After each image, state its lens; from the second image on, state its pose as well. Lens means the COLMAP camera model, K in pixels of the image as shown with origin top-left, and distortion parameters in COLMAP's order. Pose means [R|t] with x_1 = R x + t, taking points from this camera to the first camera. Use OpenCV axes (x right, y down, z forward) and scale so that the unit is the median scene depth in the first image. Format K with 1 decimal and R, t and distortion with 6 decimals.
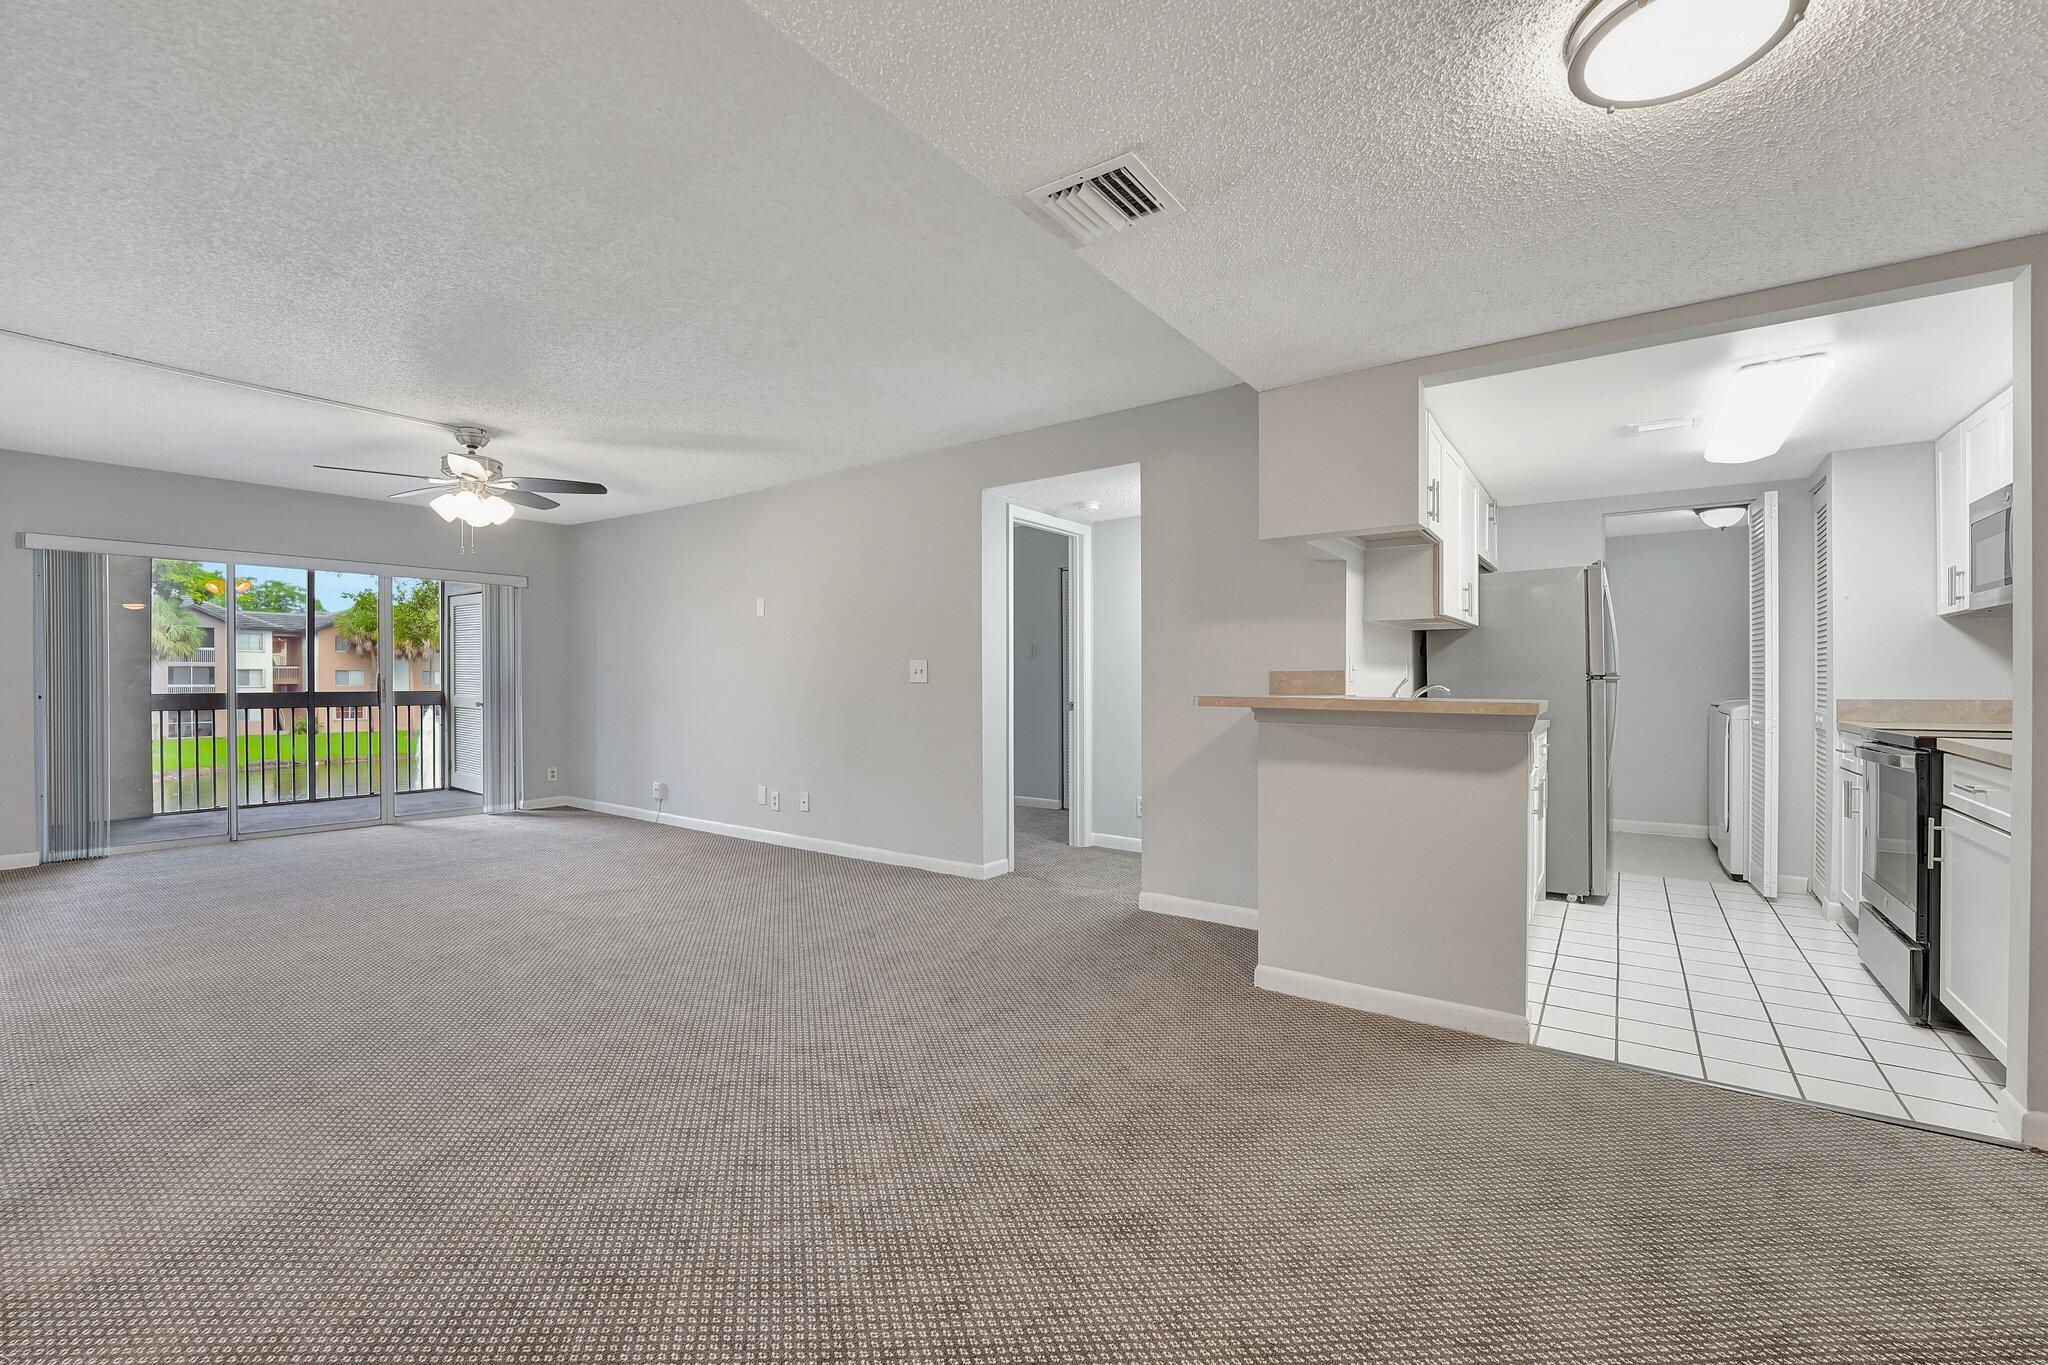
lens RADIAL K [[854.7, 0, 1023.5], [0, 854.7, 684.1], [0, 0, 1]] dist [-0.016376, 0.000040]
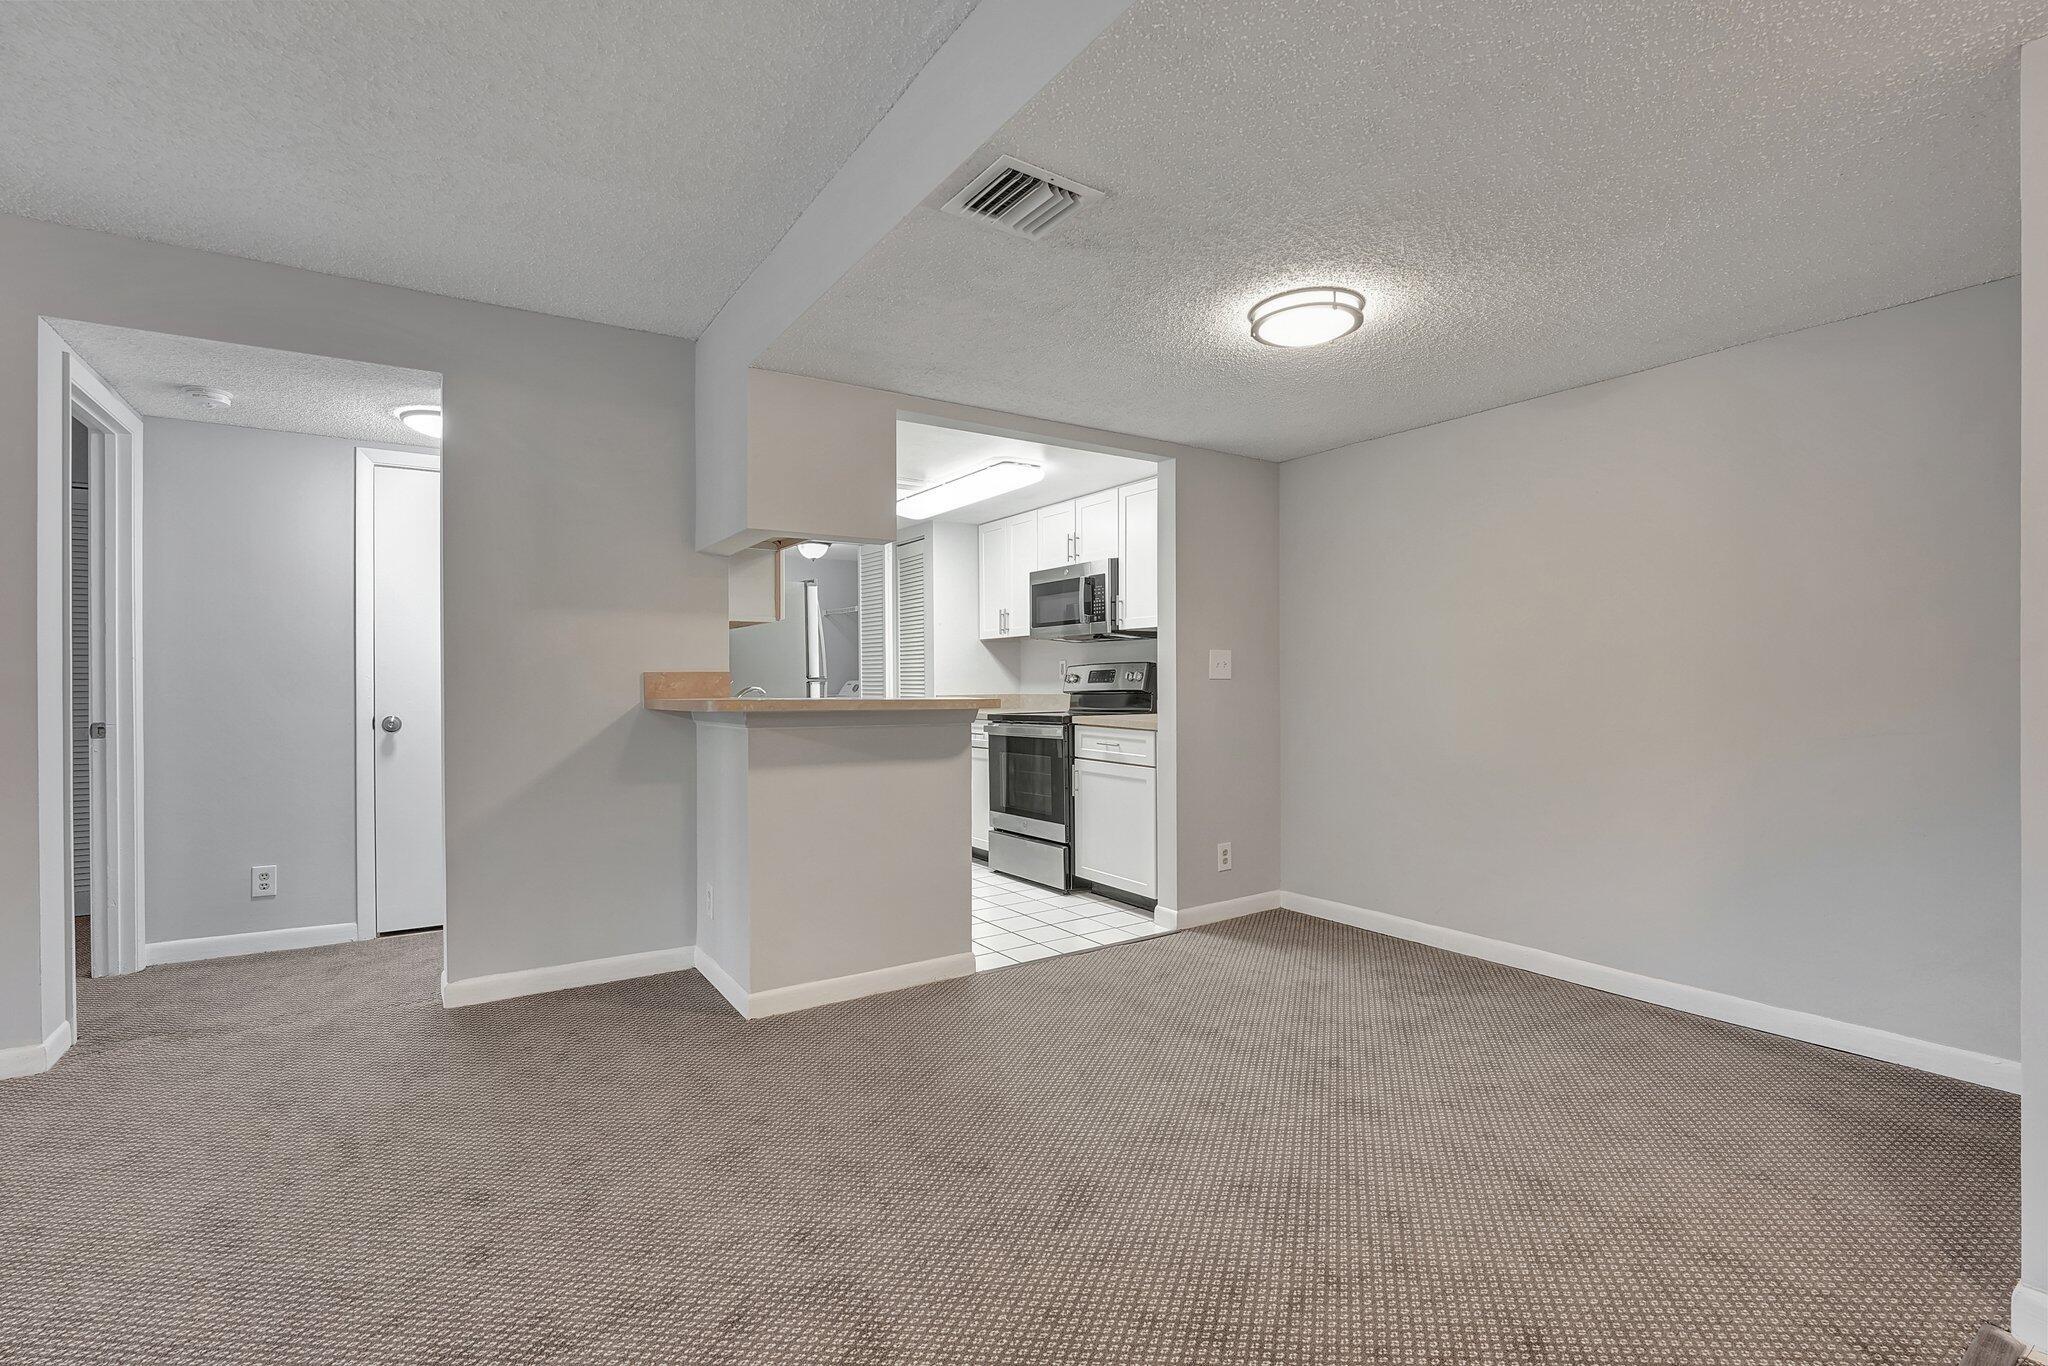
lens RADIAL K [[934.6, 0, 1031.1], [0, 934.6, 676.3], [0, 0, 1]] dist [-0.001435, -0.000168]
pose [[0.345469, 0.006535, 0.938408, -0.677752], [0.009795, 0.999896, -0.010569, 0.004264], [-0.938379, 0.012843, 0.345369, 0.448724]]
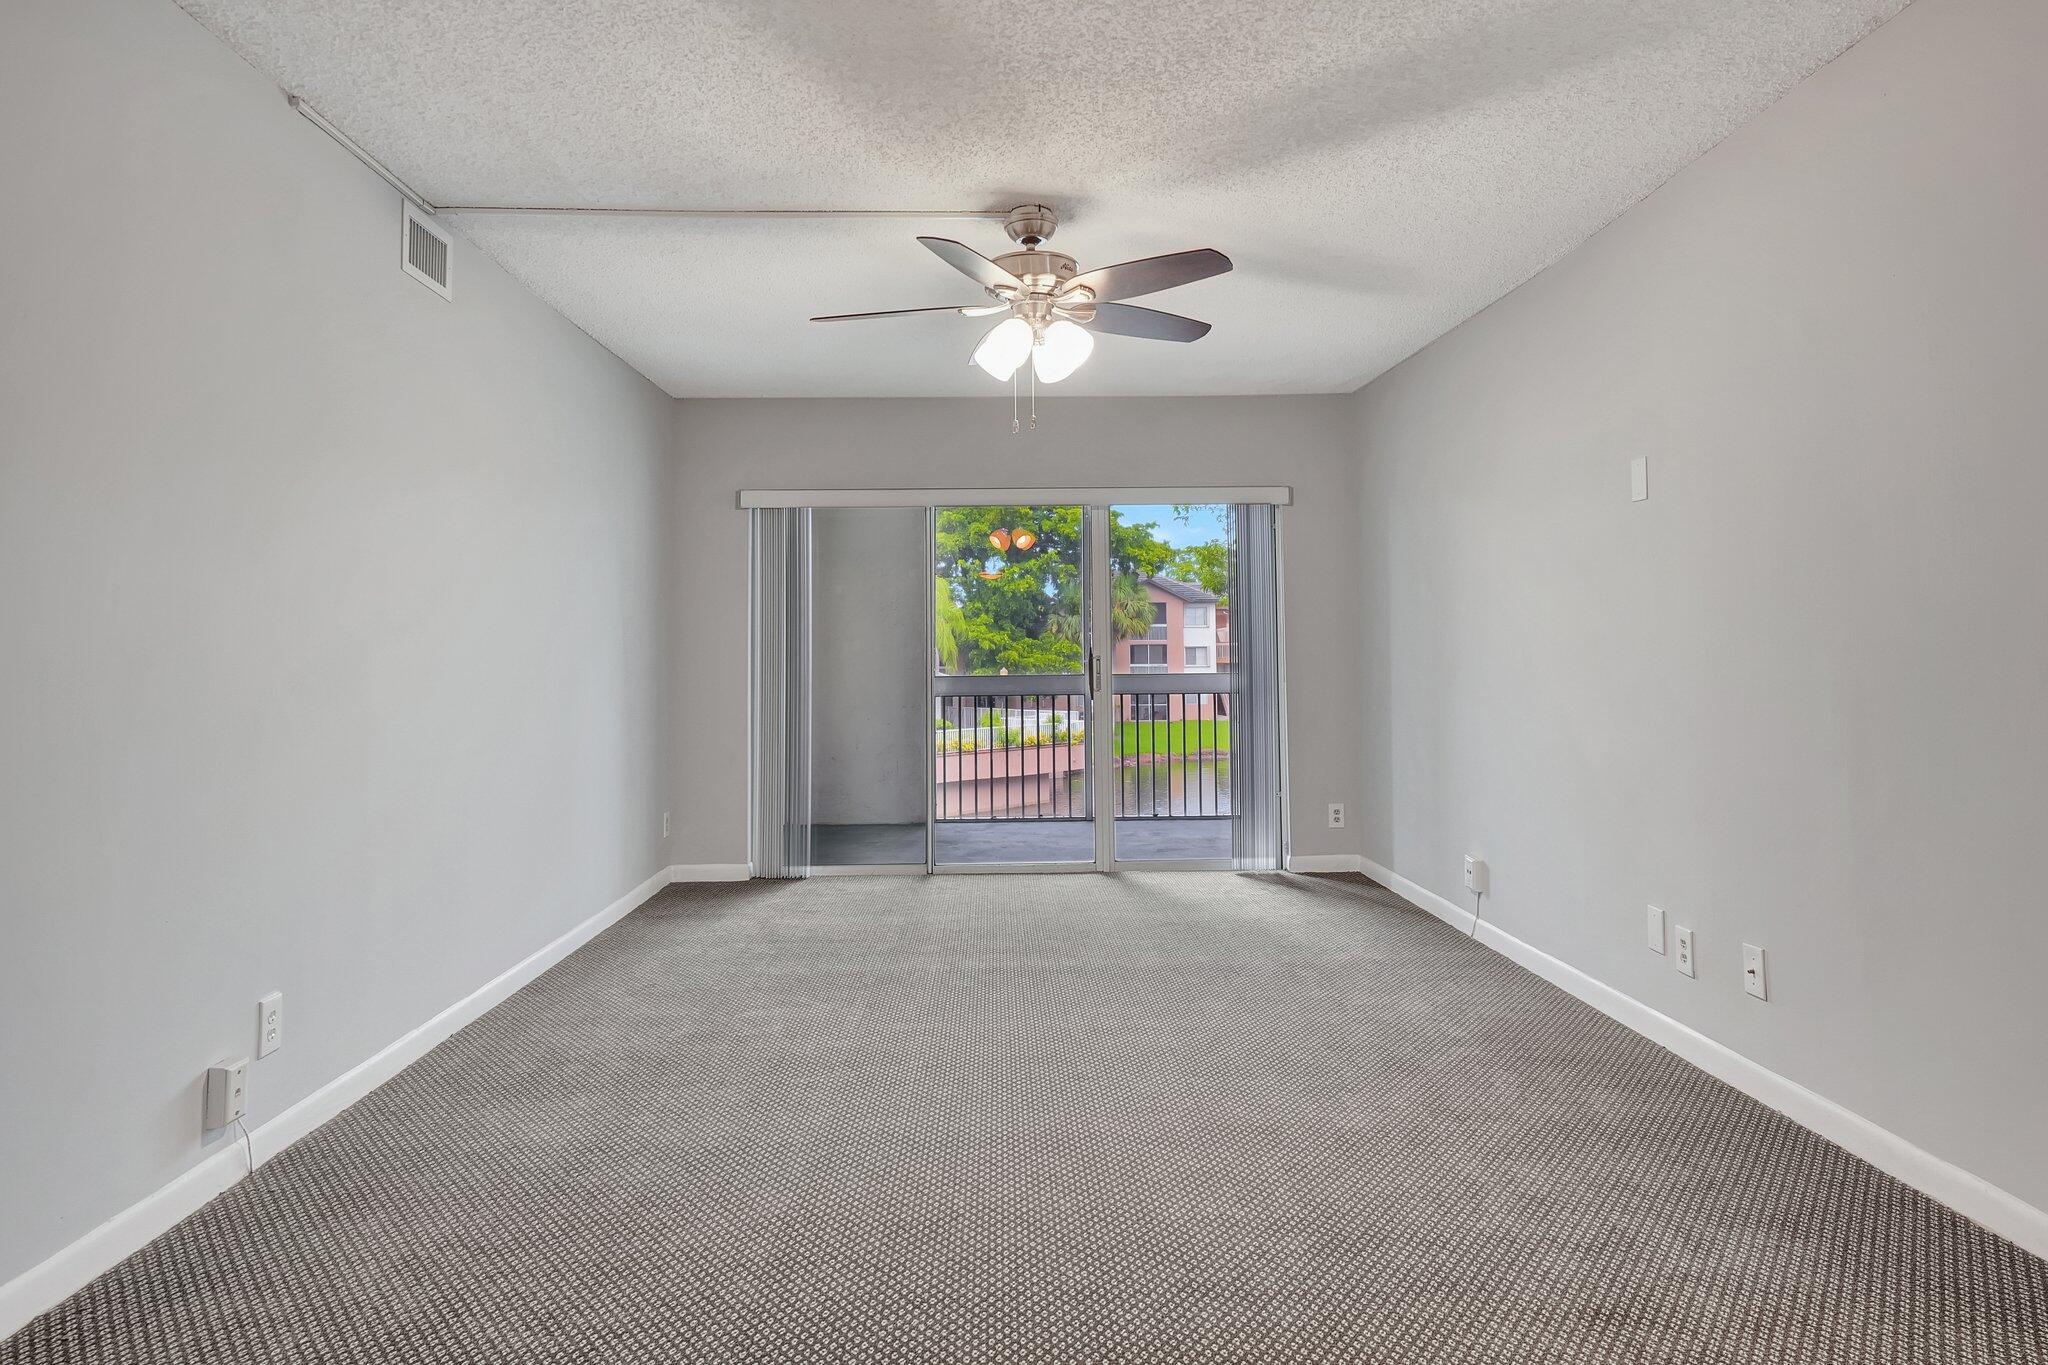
lens RADIAL K [[1226.0, 0, 1014.8], [0, 1226.0, 608.7], [0, 0, 1]] dist [-0.002713, 0.002477]
pose [[0.614375, -0.038590, -0.788070, -0.013467], [0.004793, 0.998967, -0.045182, -0.000071], [0.789000, 0.023982, 0.613925, 0.245369]]
